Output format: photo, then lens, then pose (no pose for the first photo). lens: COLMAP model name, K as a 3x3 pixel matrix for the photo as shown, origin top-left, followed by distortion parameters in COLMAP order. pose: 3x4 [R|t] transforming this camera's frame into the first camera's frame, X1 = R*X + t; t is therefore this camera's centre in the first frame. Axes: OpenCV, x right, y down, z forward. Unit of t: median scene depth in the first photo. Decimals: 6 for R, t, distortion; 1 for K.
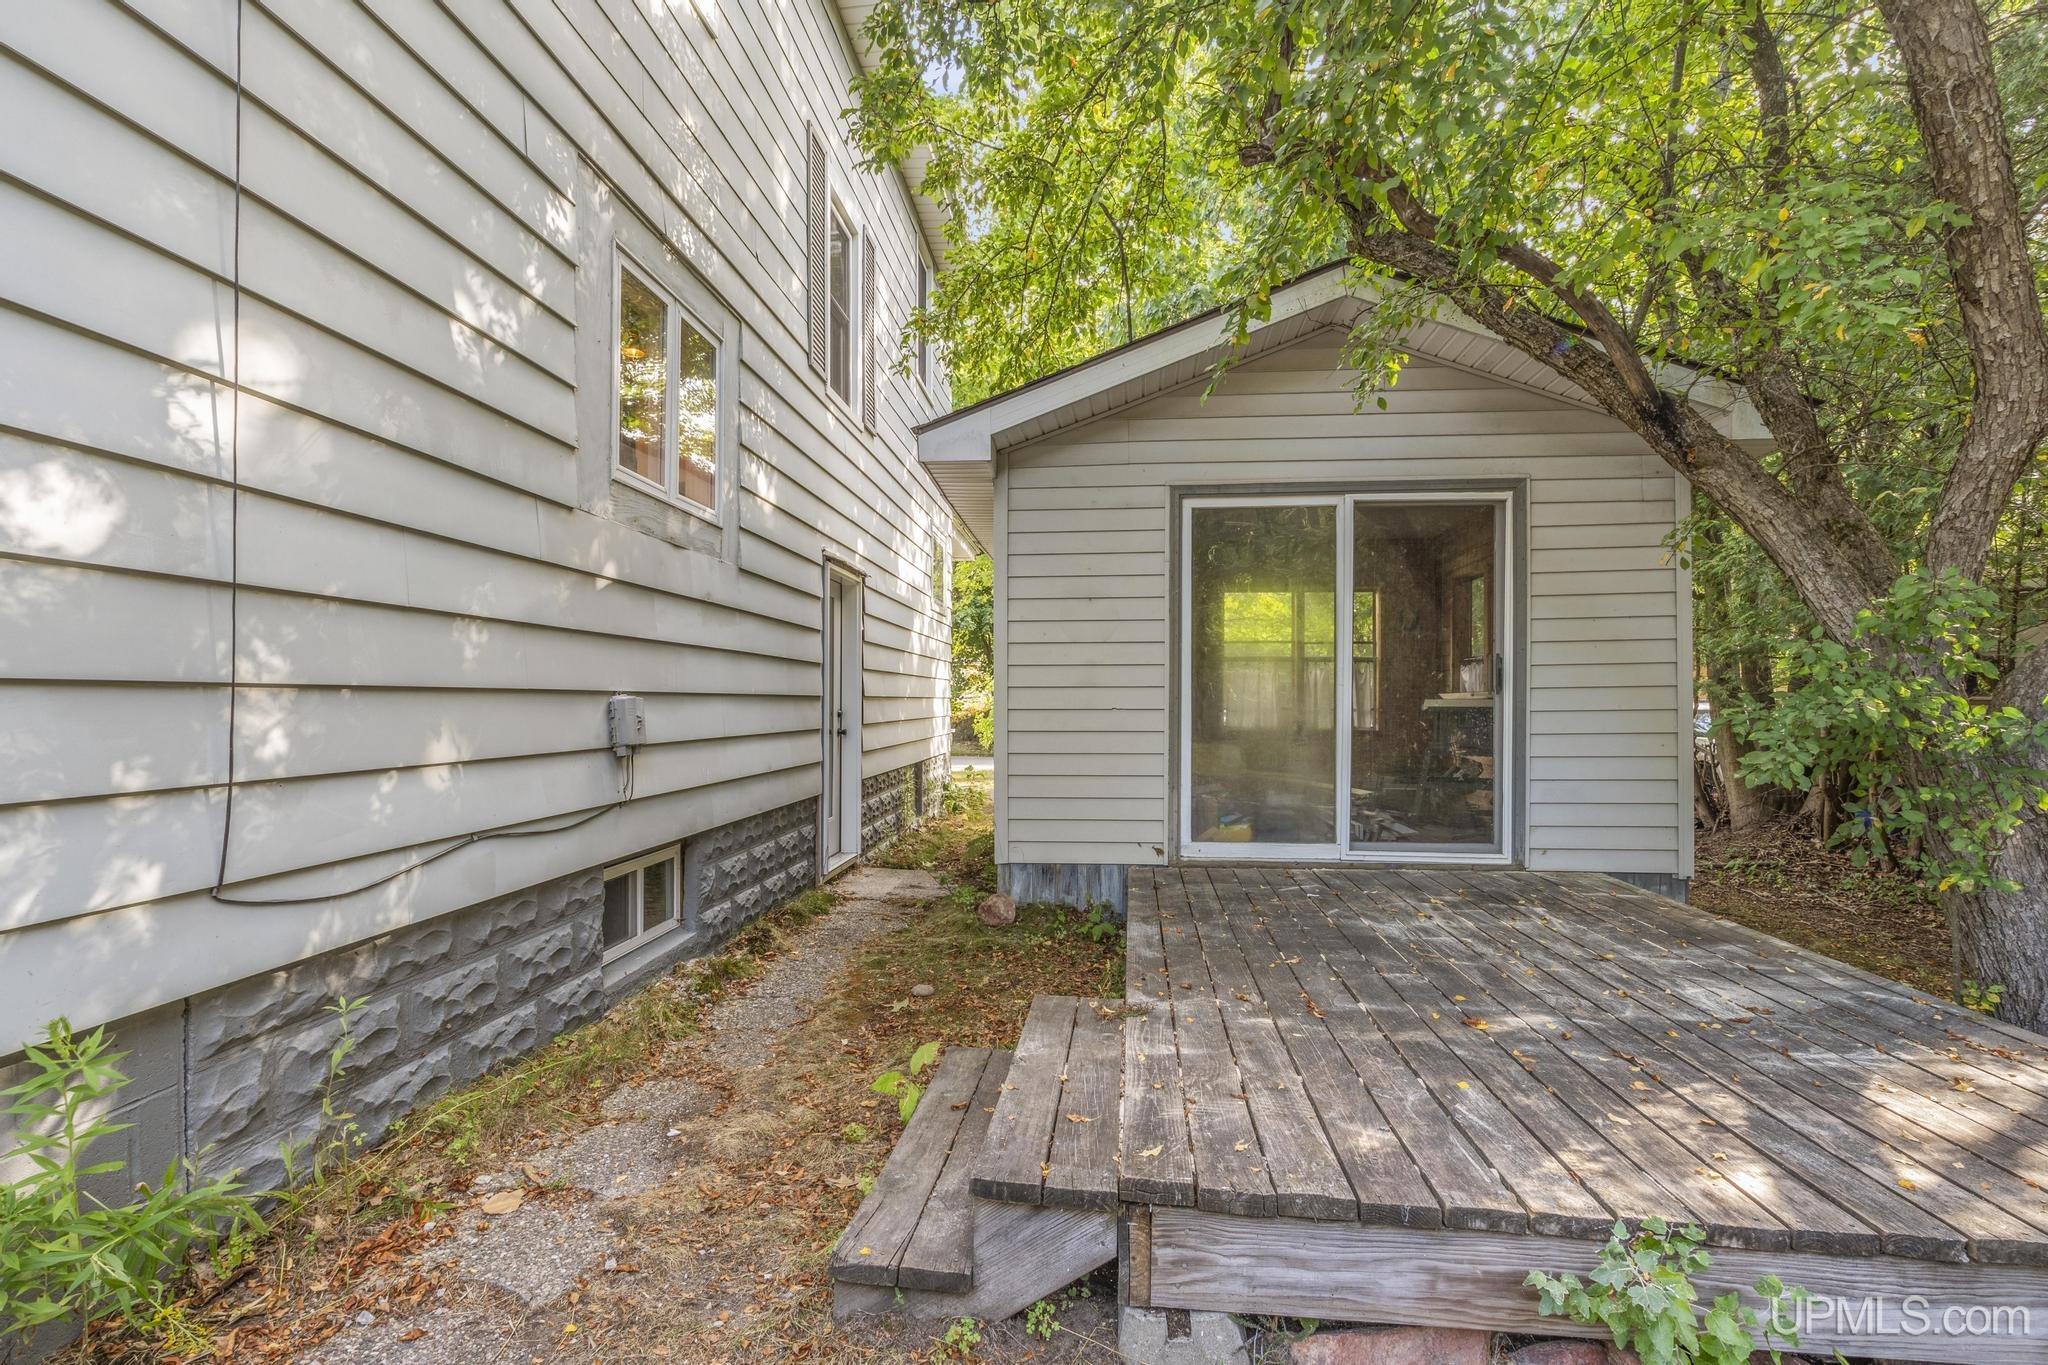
lens RADIAL K [[937.4, 0, 1024.0], [0, 937.4, 682.5], [0, 0, 1]] dist [0.002292, 0.000366]
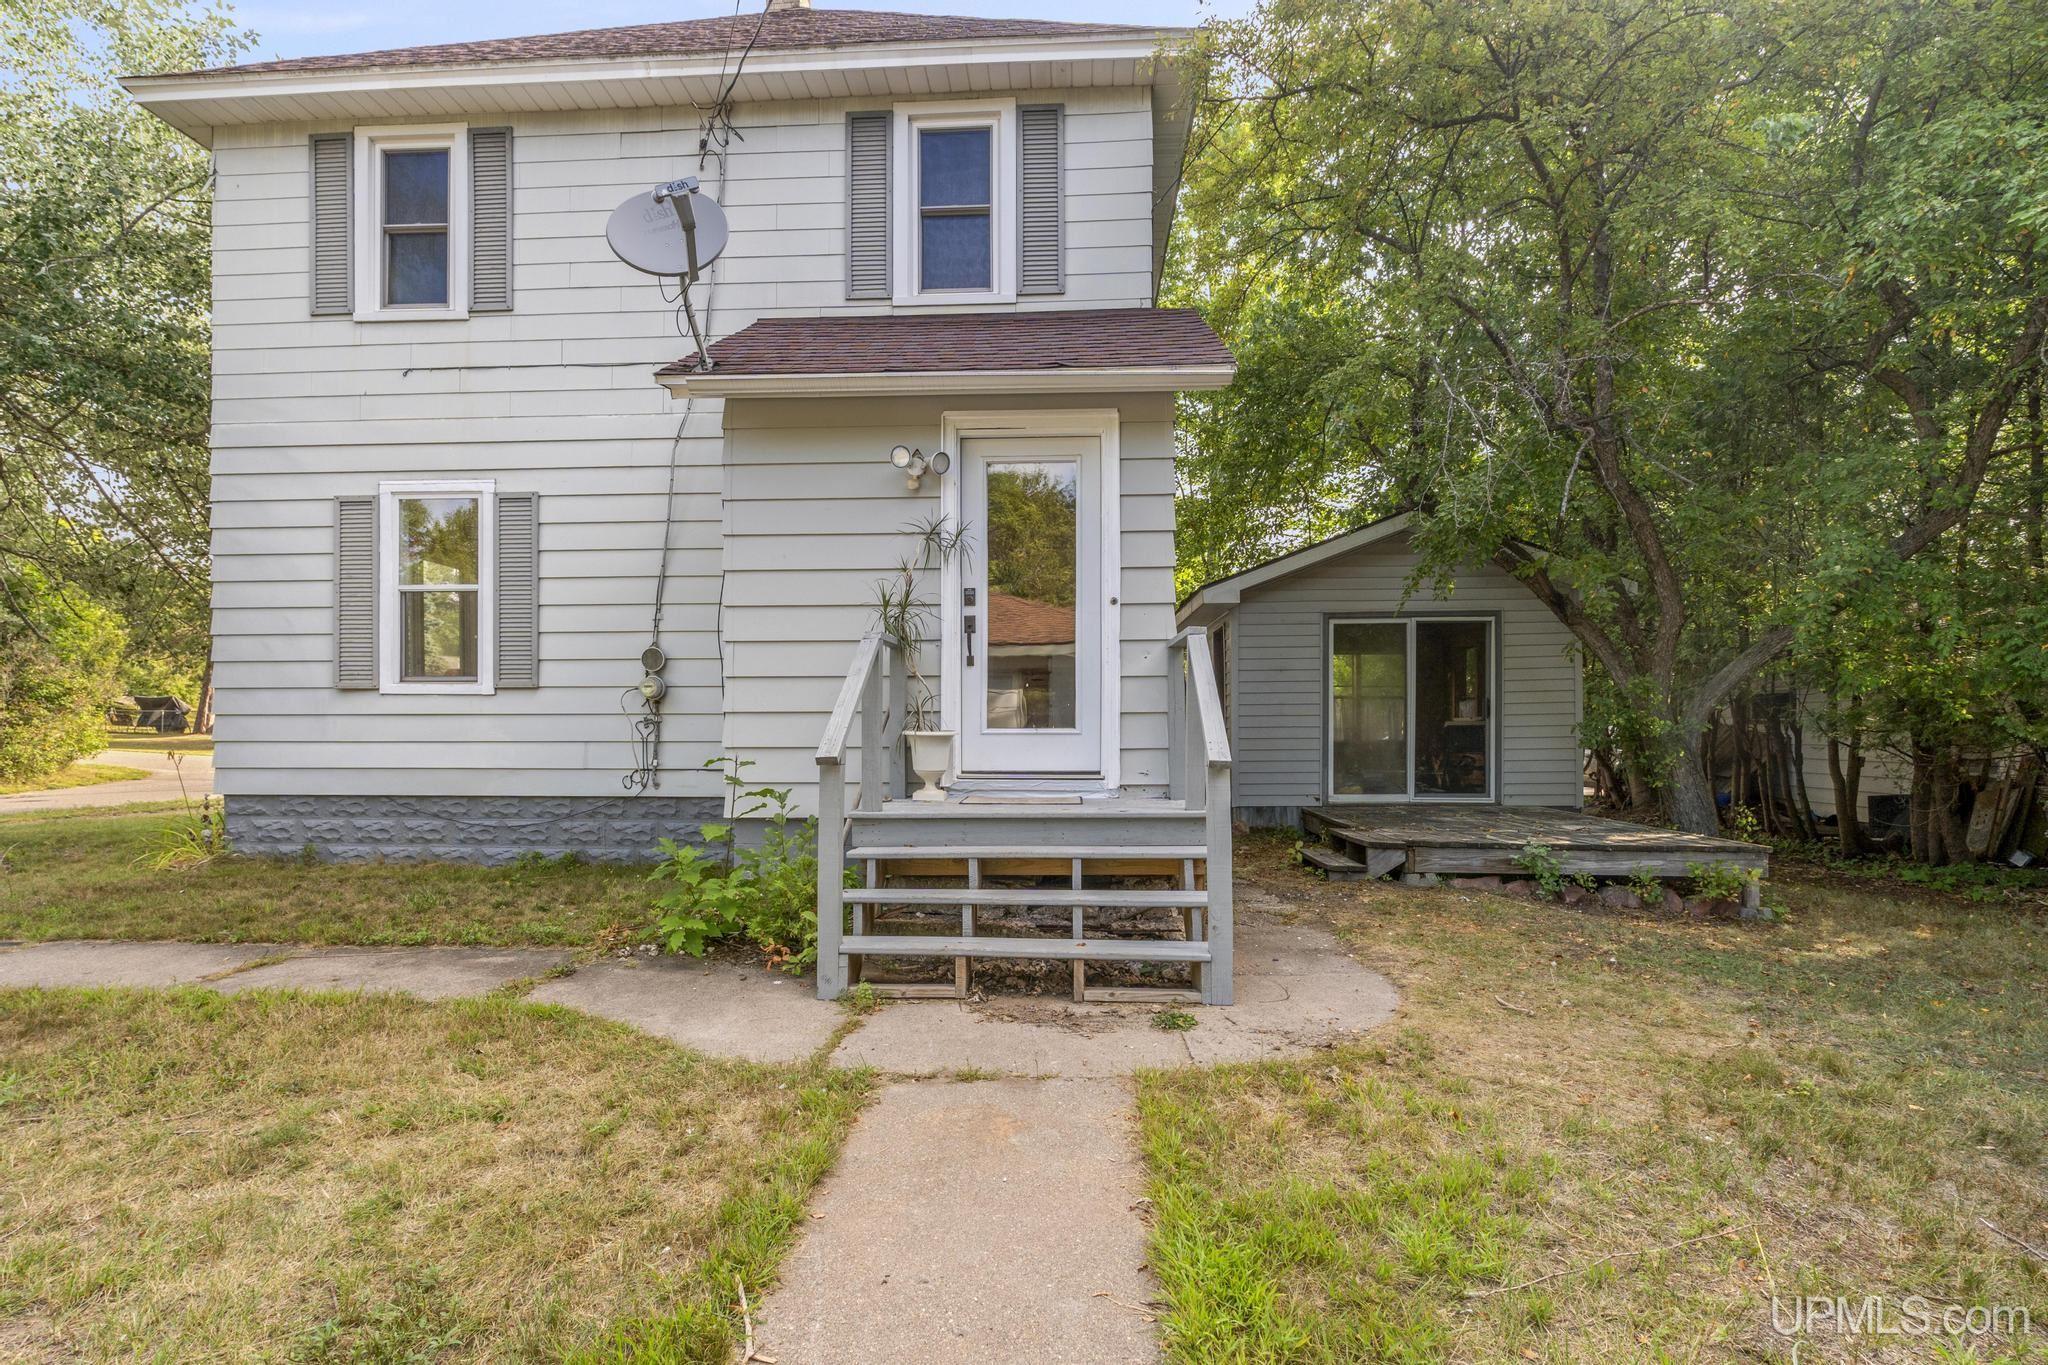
lens RADIAL K [[935.4, 0, 1024.8], [0, 935.4, 715.9], [0, 0, 1]] dist [-0.000752, -0.000063]
pose [[0.999529, -0.005022, 0.030276, -0.540152], [0.004870, 0.999975, 0.005093, -0.007057], [-0.030301, -0.004943, 0.999529, -0.959690]]
